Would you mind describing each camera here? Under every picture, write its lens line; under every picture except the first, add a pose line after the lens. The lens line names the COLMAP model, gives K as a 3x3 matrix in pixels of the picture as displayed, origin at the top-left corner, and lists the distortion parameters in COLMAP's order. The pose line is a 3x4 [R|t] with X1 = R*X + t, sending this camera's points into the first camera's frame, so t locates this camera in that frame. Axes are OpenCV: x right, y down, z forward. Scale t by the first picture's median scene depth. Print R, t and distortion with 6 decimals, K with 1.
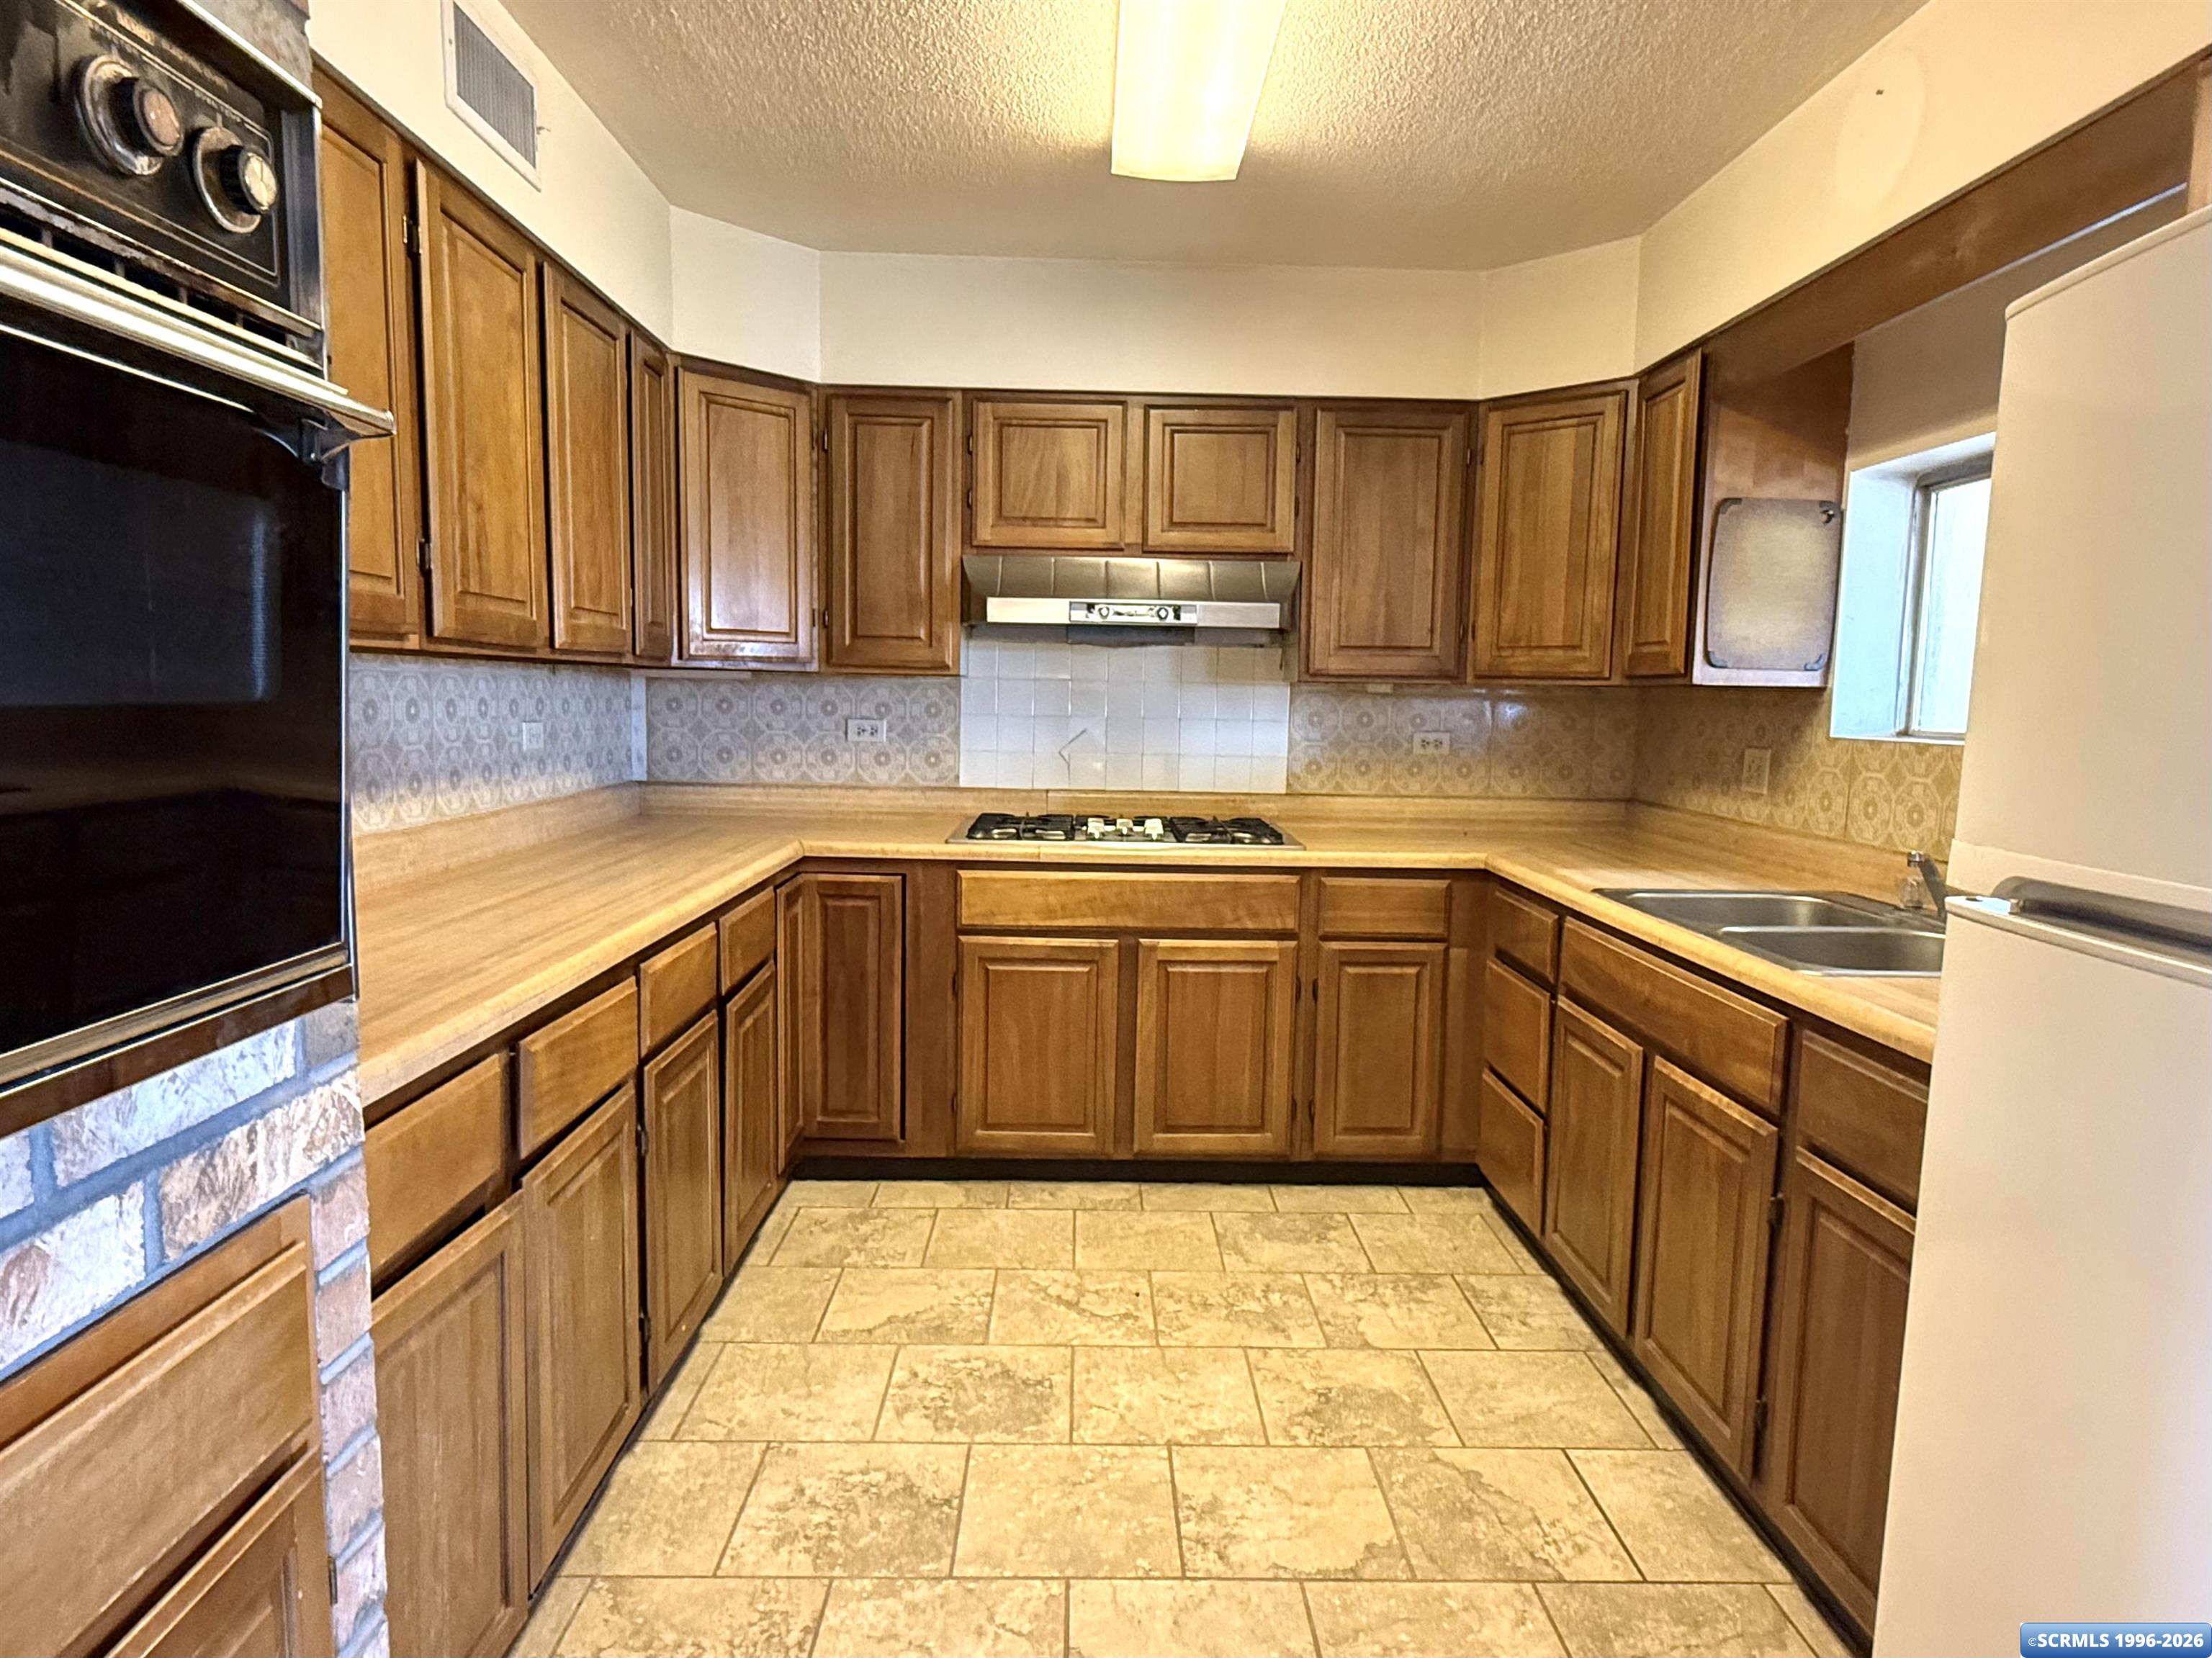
lens RADIAL K [[1260.9, 0, 1106.6], [0, 1260.9, 831.1], [0, 0, 1]] dist [0.001218, 0.000904]
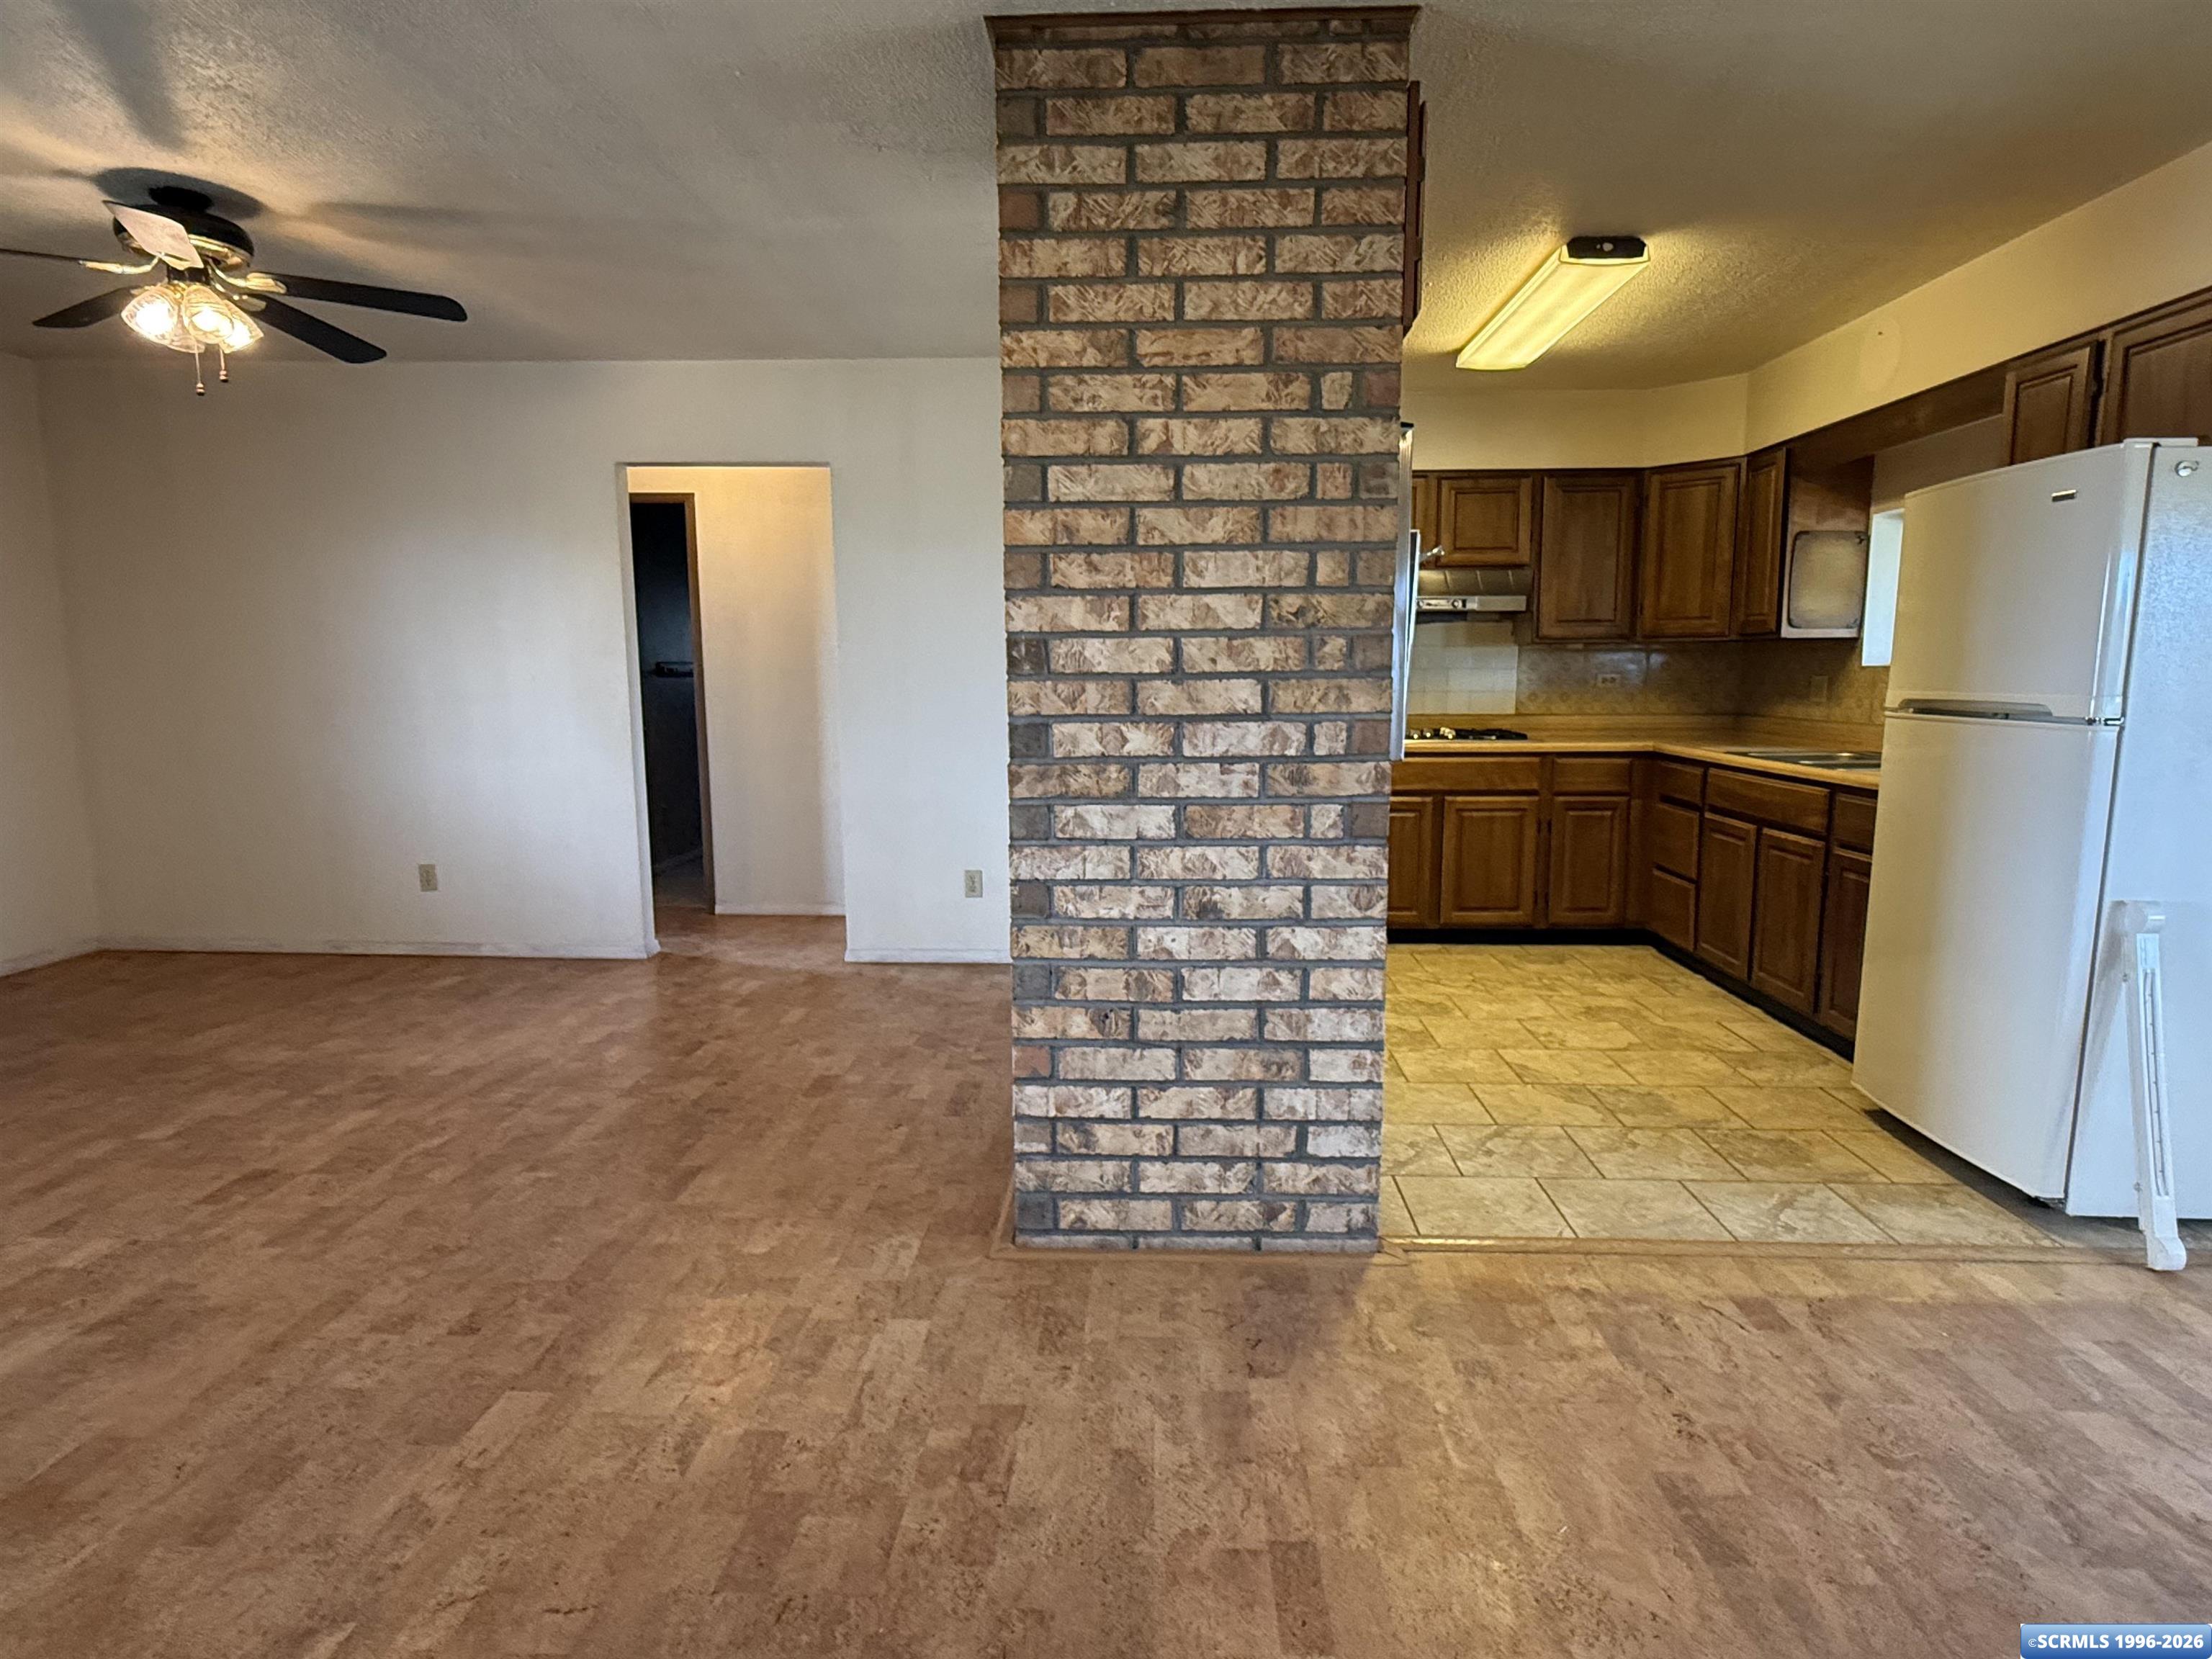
lens RADIAL K [[1244.9, 0, 1093.8], [0, 1244.9, 839.3], [0, 0, 1]] dist [0.000898, 0.000739]
pose [[0.998045, -0.015329, -0.060596, -0.343441], [0.016999, 0.999487, 0.027129, 0.088883], [0.060149, -0.028106, 0.997794, -0.701366]]
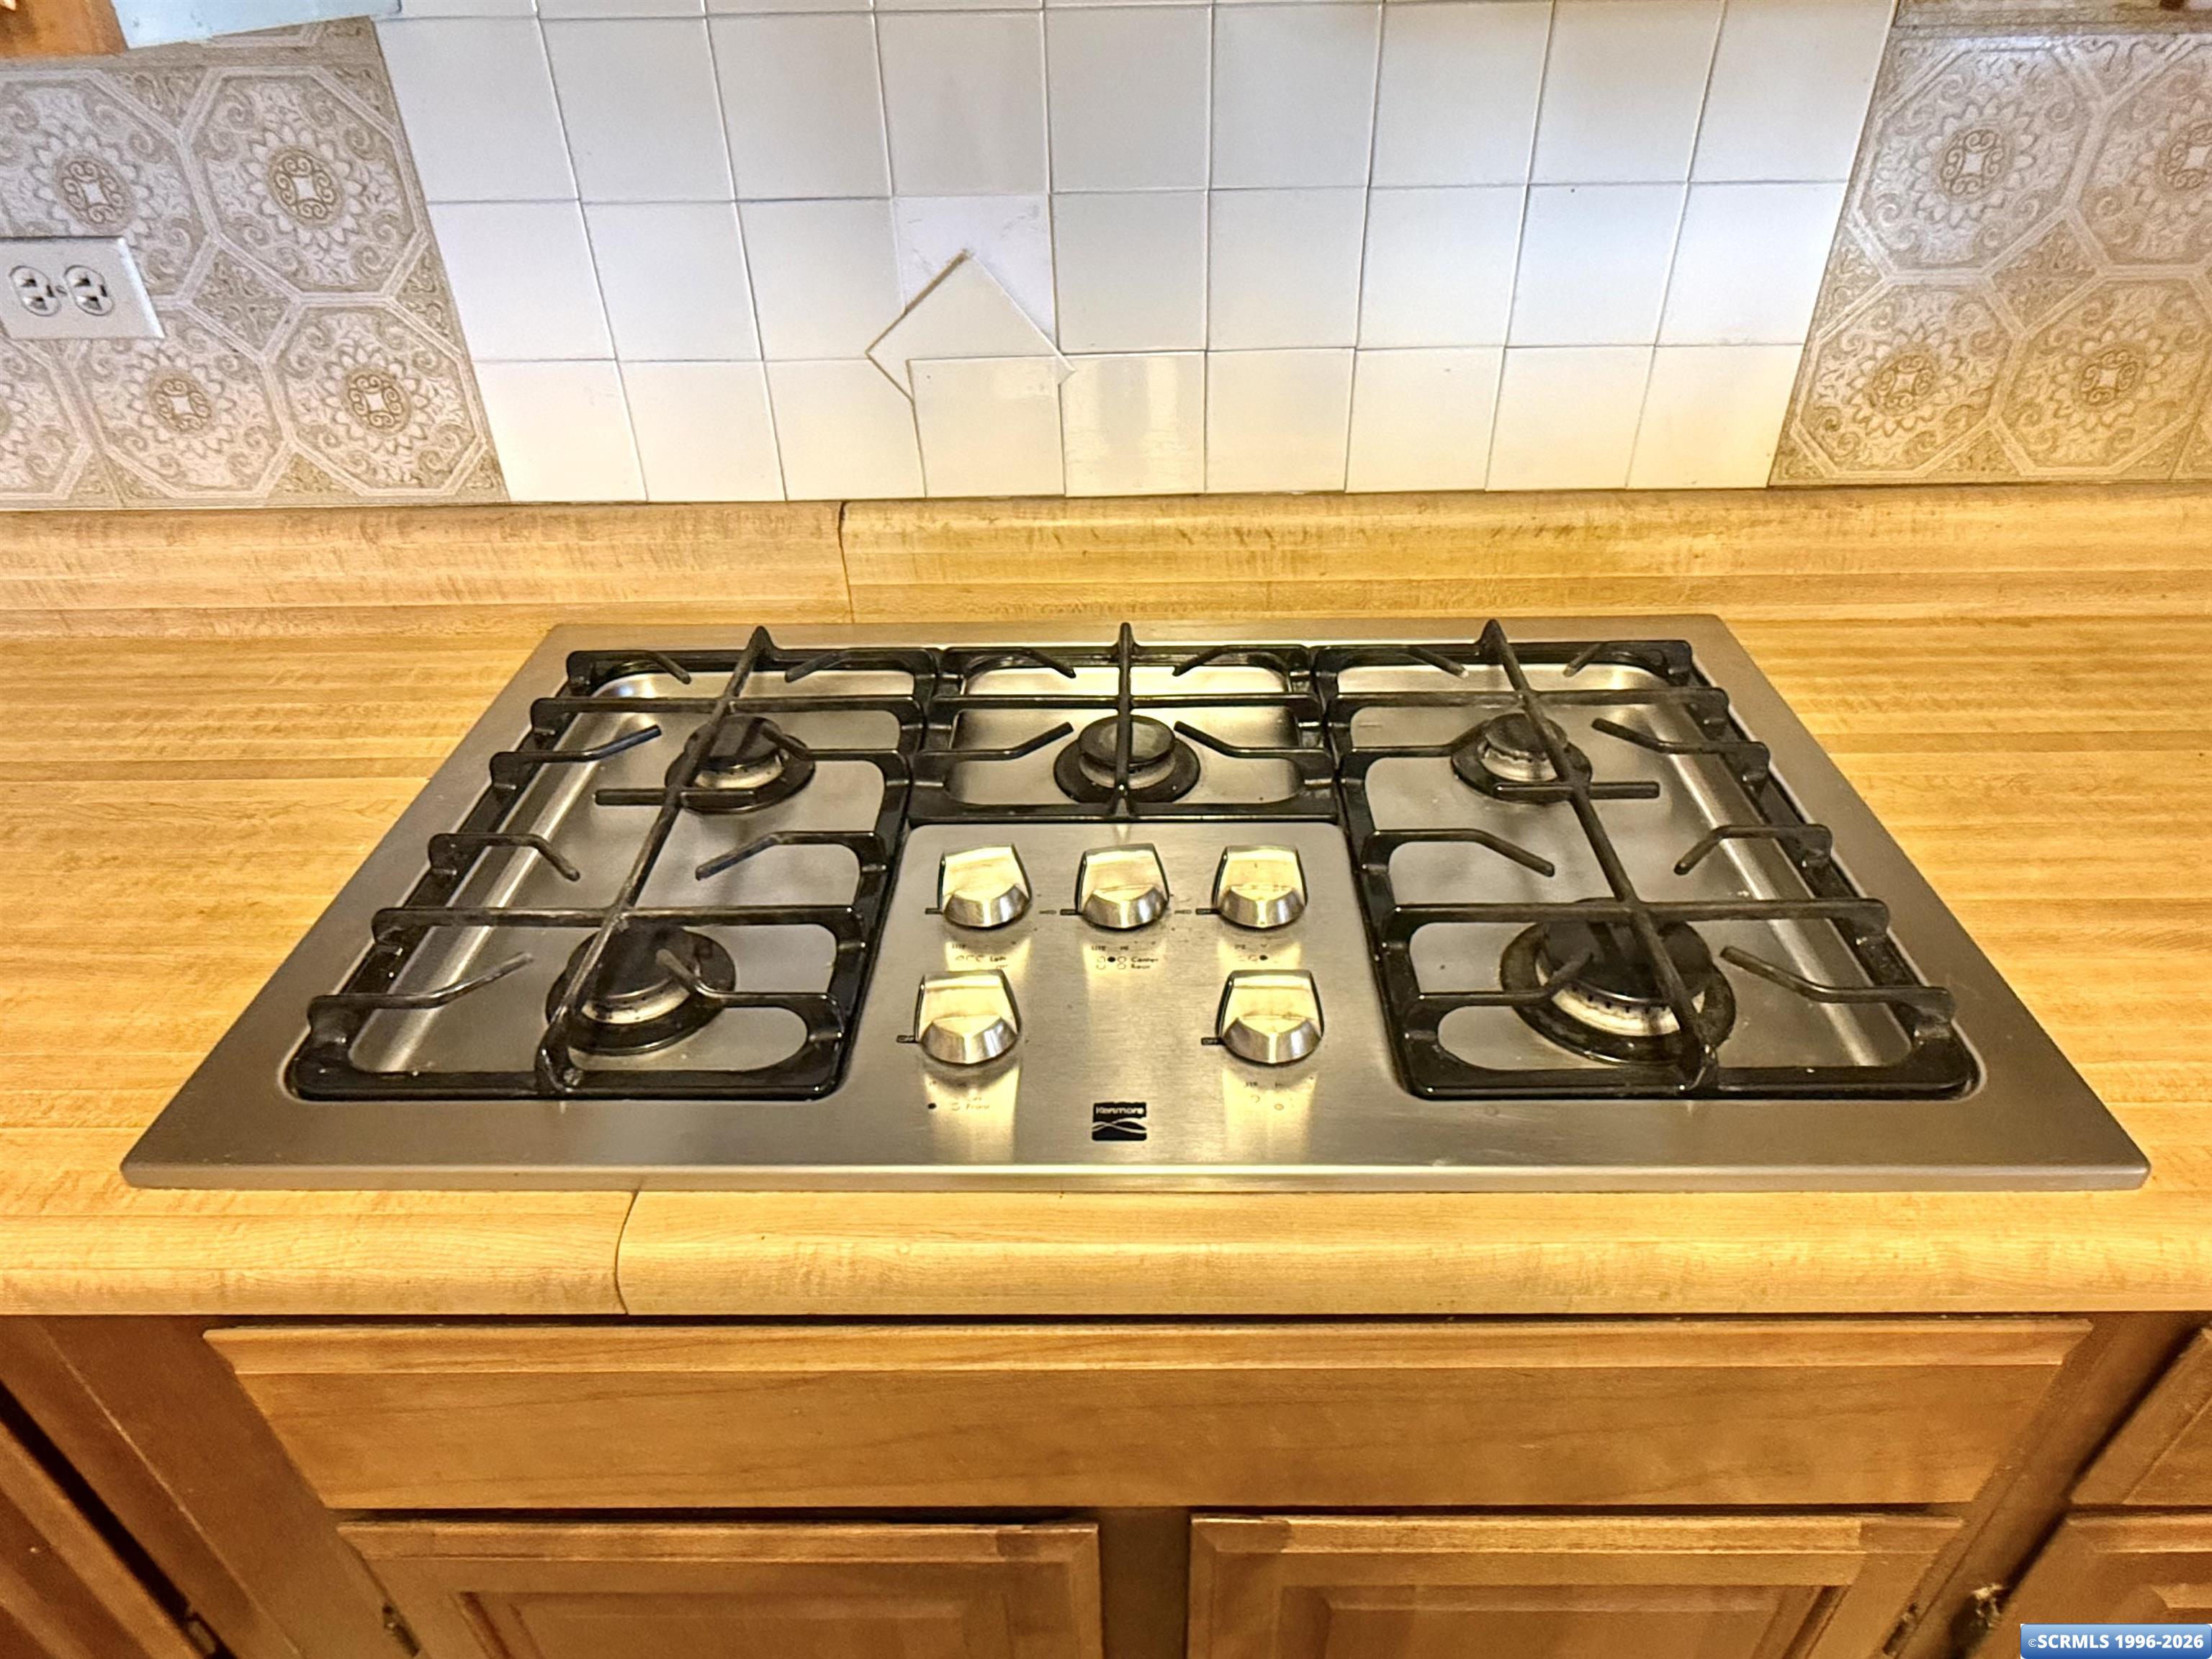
lens RADIAL K [[1334.0, 0, 1111.7], [0, 1334.0, 828.1], [0, 0, 1]] dist [-0.000182, -0.000412]
pose [[0.998836, -0.013606, -0.046267, 0.023666], [0.034109, 0.877536, 0.478296, -0.120061], [0.034094, -0.479317, 0.876979, 0.840797]]
